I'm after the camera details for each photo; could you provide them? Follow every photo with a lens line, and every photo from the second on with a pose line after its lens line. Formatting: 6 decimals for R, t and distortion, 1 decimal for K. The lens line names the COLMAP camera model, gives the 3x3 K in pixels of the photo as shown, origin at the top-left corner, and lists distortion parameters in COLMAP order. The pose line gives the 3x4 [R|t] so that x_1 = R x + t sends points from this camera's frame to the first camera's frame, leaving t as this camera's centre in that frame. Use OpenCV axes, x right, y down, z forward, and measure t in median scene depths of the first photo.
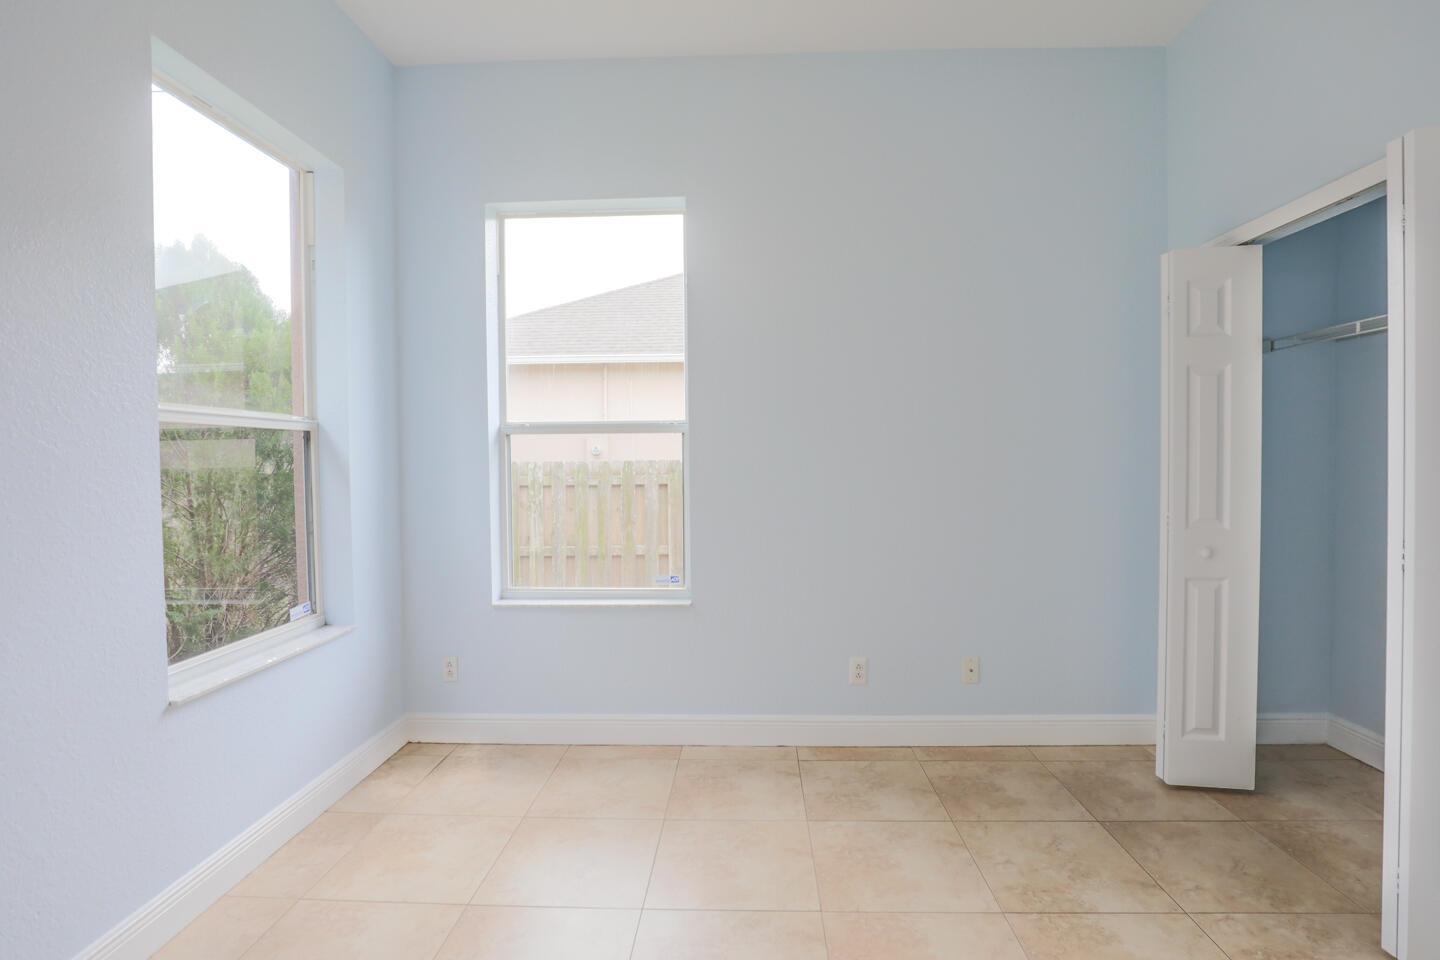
lens RADIAL K [[720.1, 0, 720.0], [0, 720.1, 480.0], [0, 0, 1]] dist [-0.037424, 0.000367]
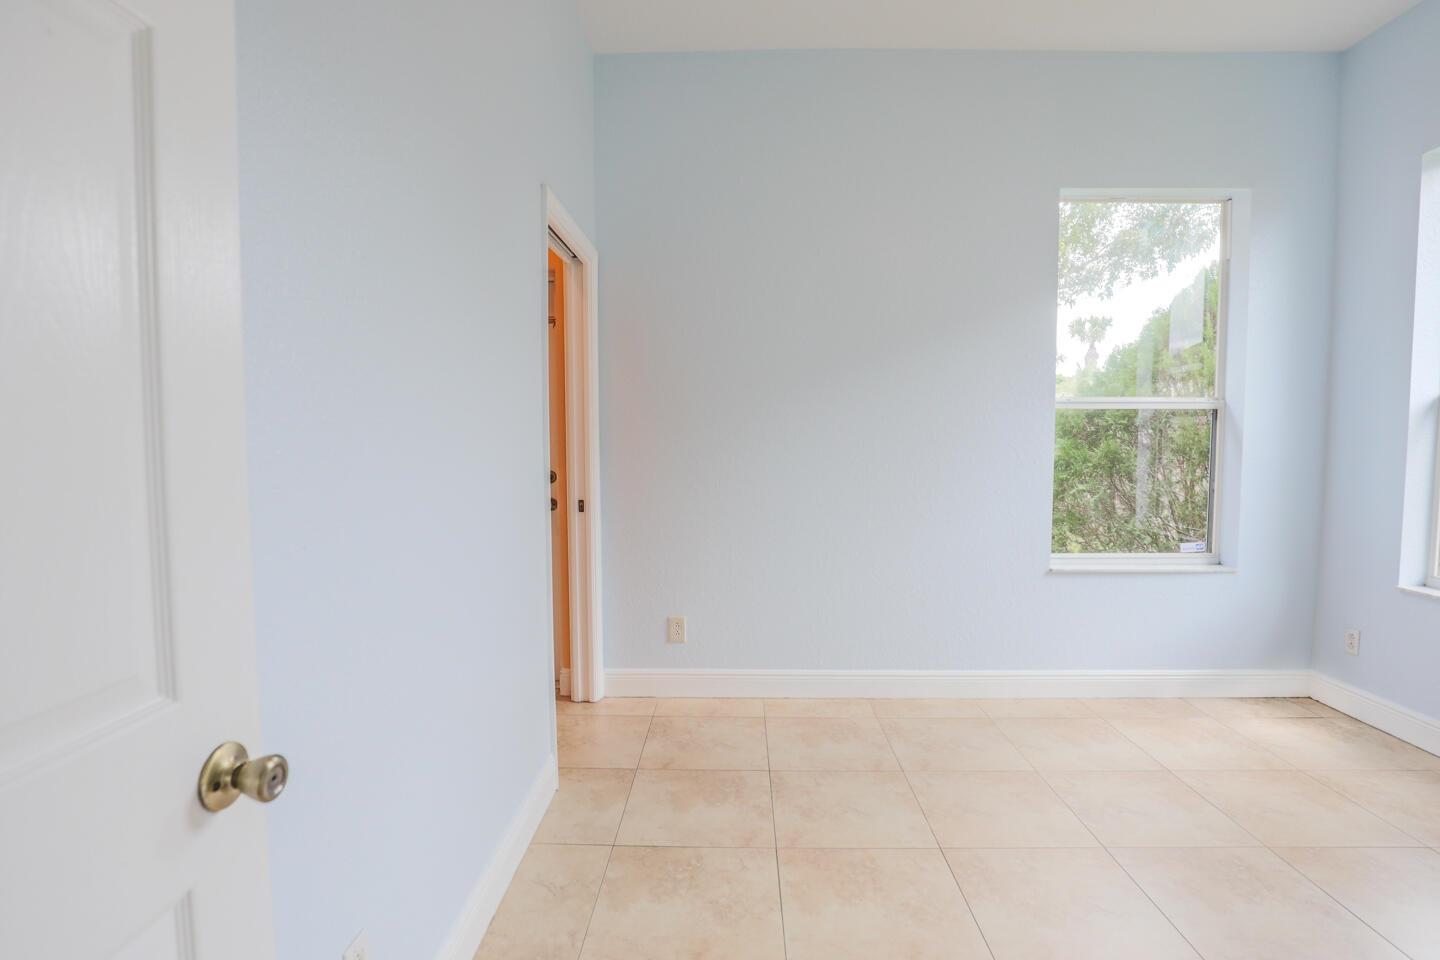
lens RADIAL K [[659.7, 0, 720.0], [0, 659.7, 480.0], [0, 0, 1]] dist [-0.040736, 0.009021]
pose [[0.007316, 0.074200, -0.997217, 0.560374], [-0.031660, 0.996760, 0.073934, 0.000060], [0.999472, 0.031031, 0.009641, 0.106435]]
